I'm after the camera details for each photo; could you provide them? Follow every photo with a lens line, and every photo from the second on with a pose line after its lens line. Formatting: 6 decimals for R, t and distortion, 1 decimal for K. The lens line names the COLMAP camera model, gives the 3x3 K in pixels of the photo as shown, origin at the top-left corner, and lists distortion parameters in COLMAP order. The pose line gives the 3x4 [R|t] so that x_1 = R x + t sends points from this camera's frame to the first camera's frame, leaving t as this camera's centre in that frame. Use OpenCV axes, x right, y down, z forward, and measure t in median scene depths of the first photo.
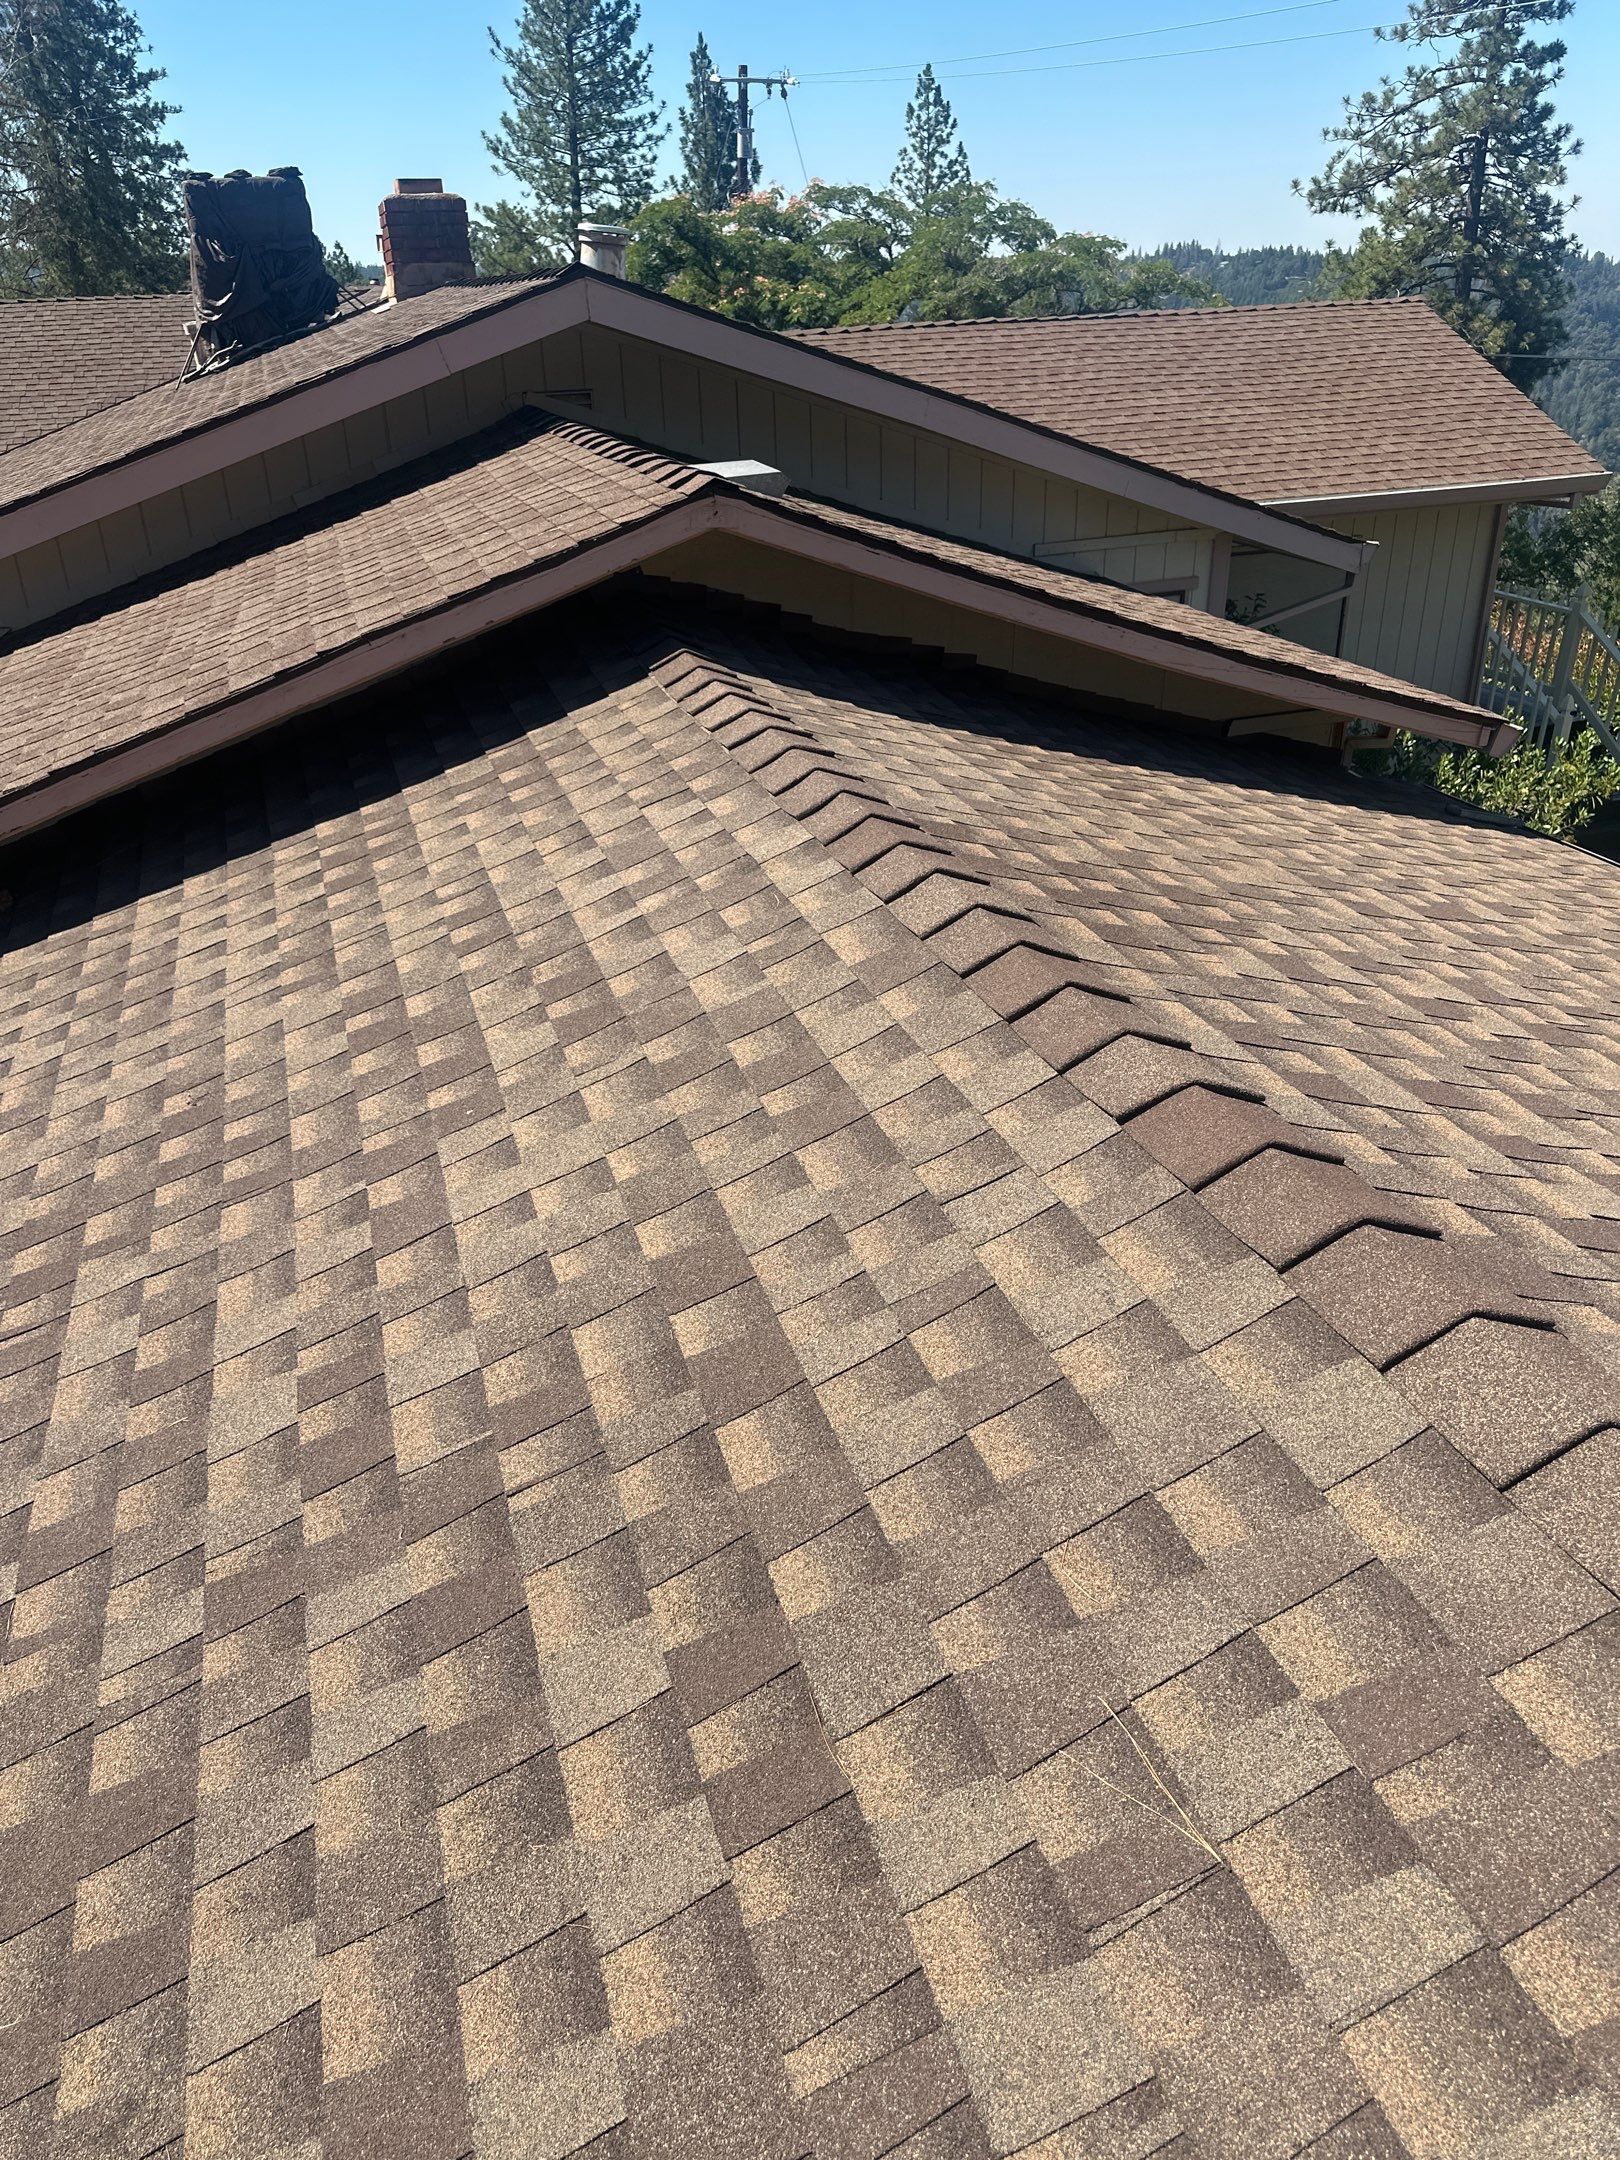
lens RADIAL K [[1524.8, 0, 800.2], [0, 1524.8, 1079.4], [0, 0, 1]] dist [0.053314, -0.061803]
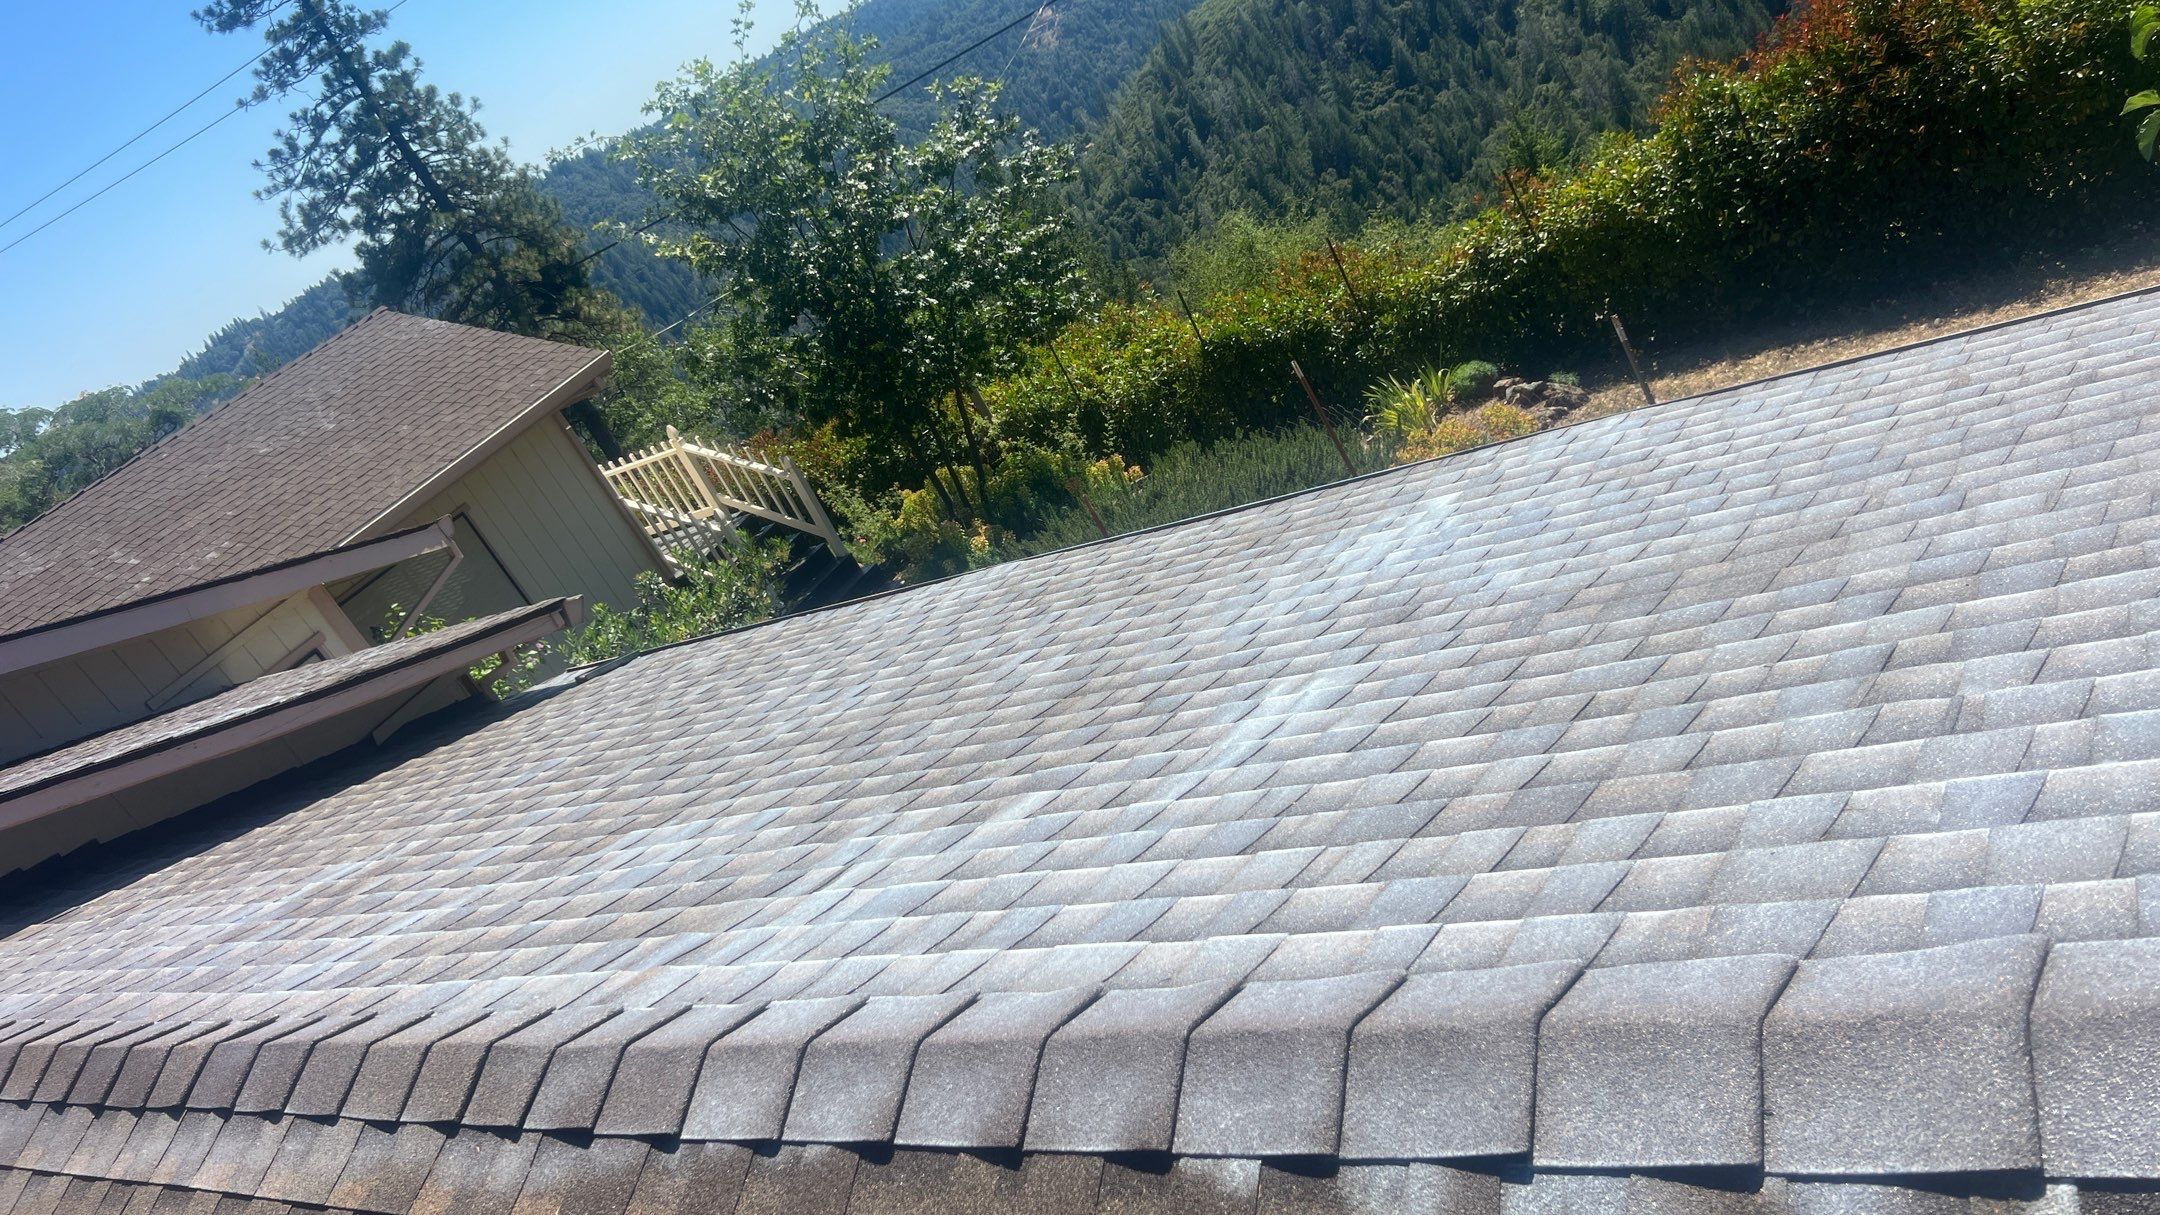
lens RADIAL K [[1626.4, 0, 1084.4], [0, 1626.4, 616.7], [0, 0, 1]] dist [0.058610, -0.076016]
pose [[0.661992, -0.567686, 0.489388, 0.052137], [0.671398, 0.739373, -0.050529, 0.059649], [-0.333155, 0.362024, 0.870601, -0.124648]]
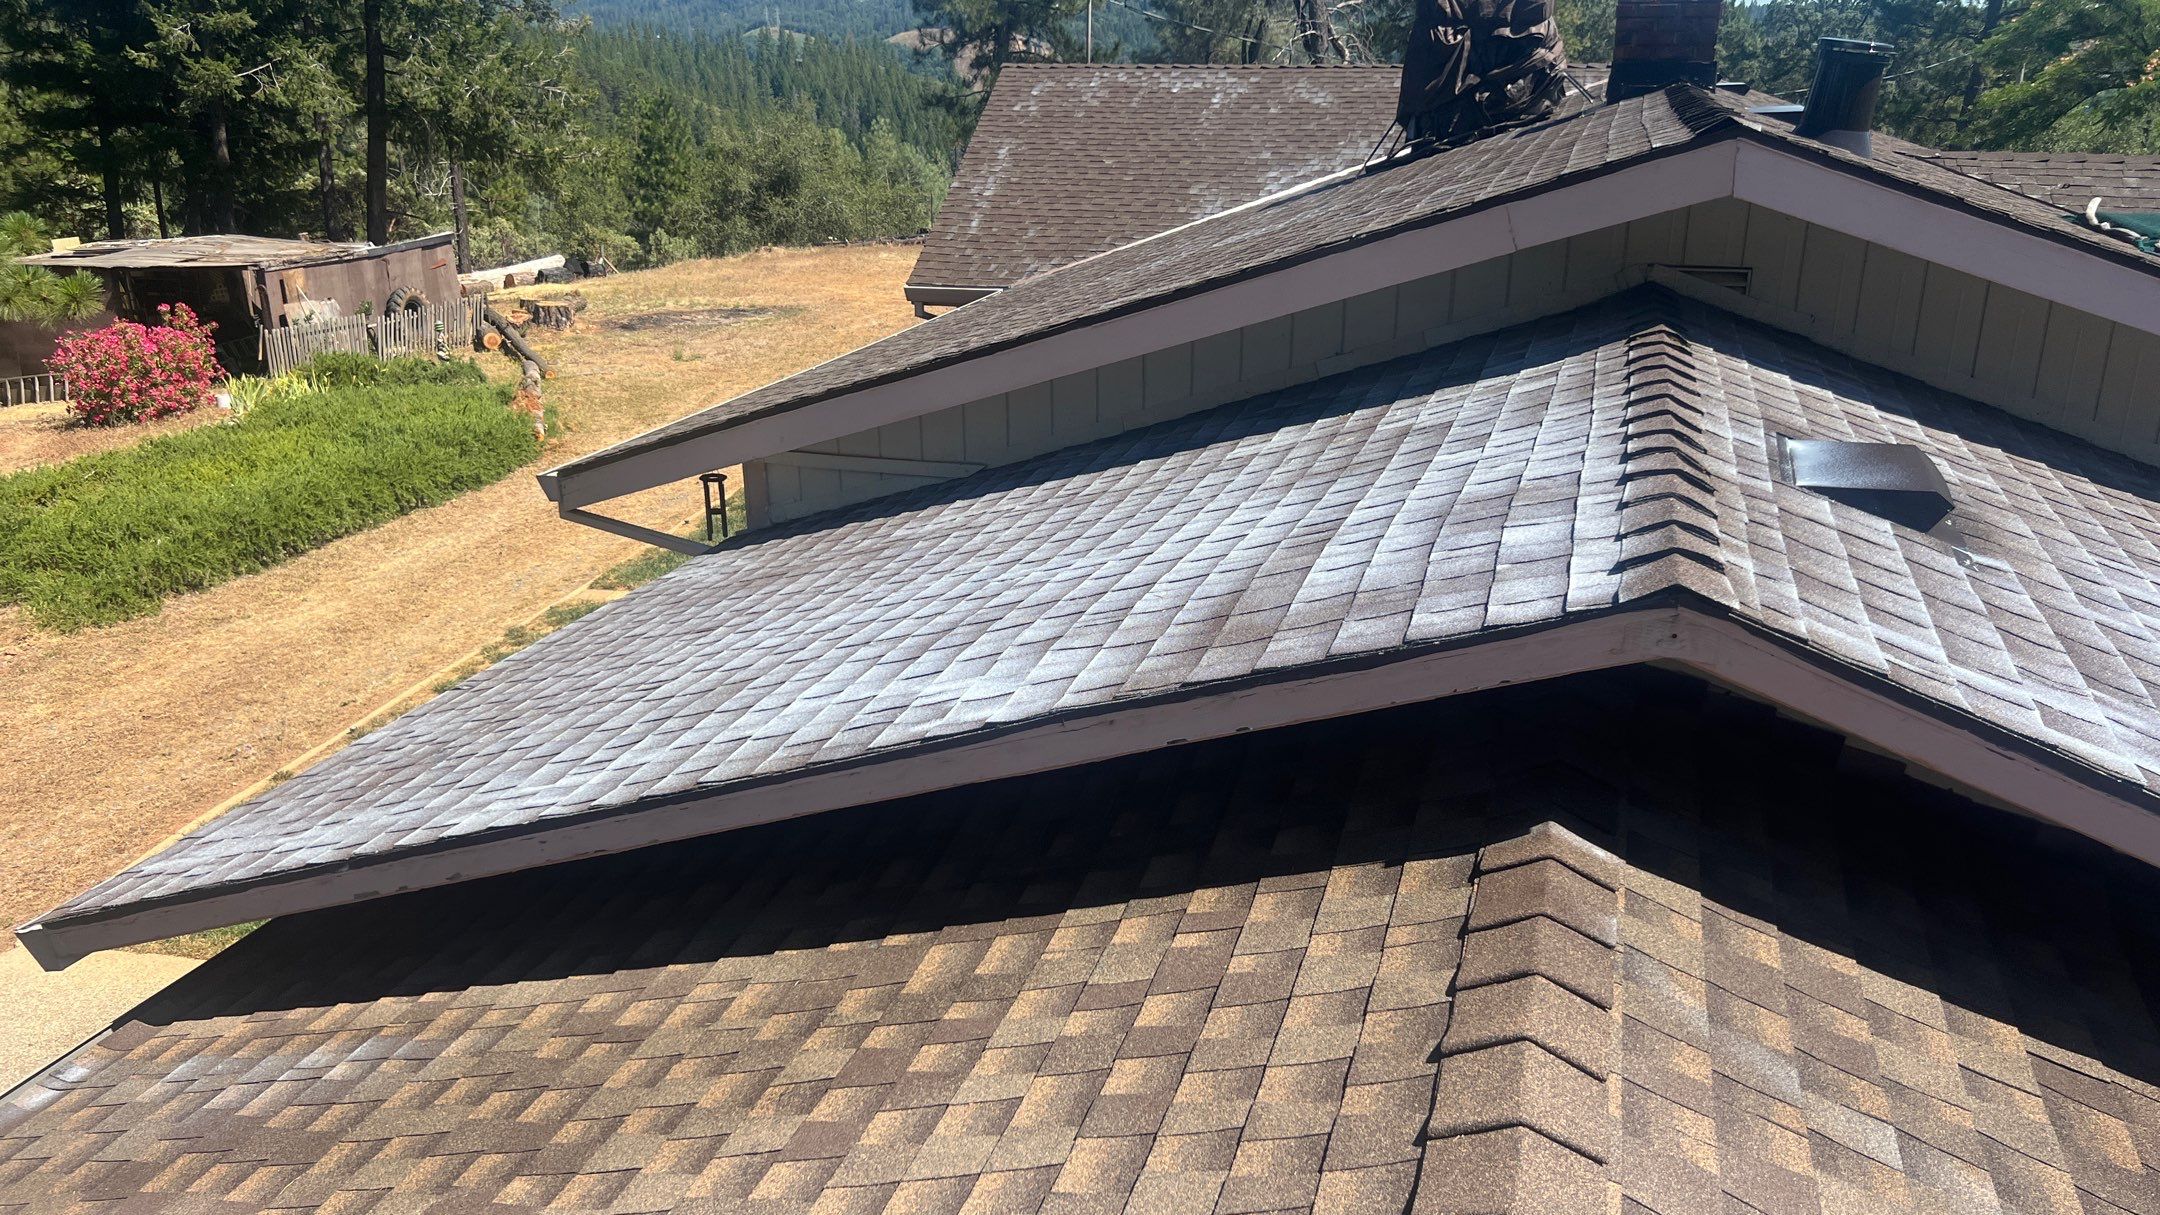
lens RADIAL K [[1626.4, 0, 1072.8], [0, 1626.4, 617.7], [0, 0, 1]] dist [0.058610, -0.076016]
pose [[0.814878, 0.217366, -0.537332, 0.035763], [-0.283699, 0.957962, -0.042714, -0.122832], [0.505459, 0.187247, 0.842289, 0.169076]]
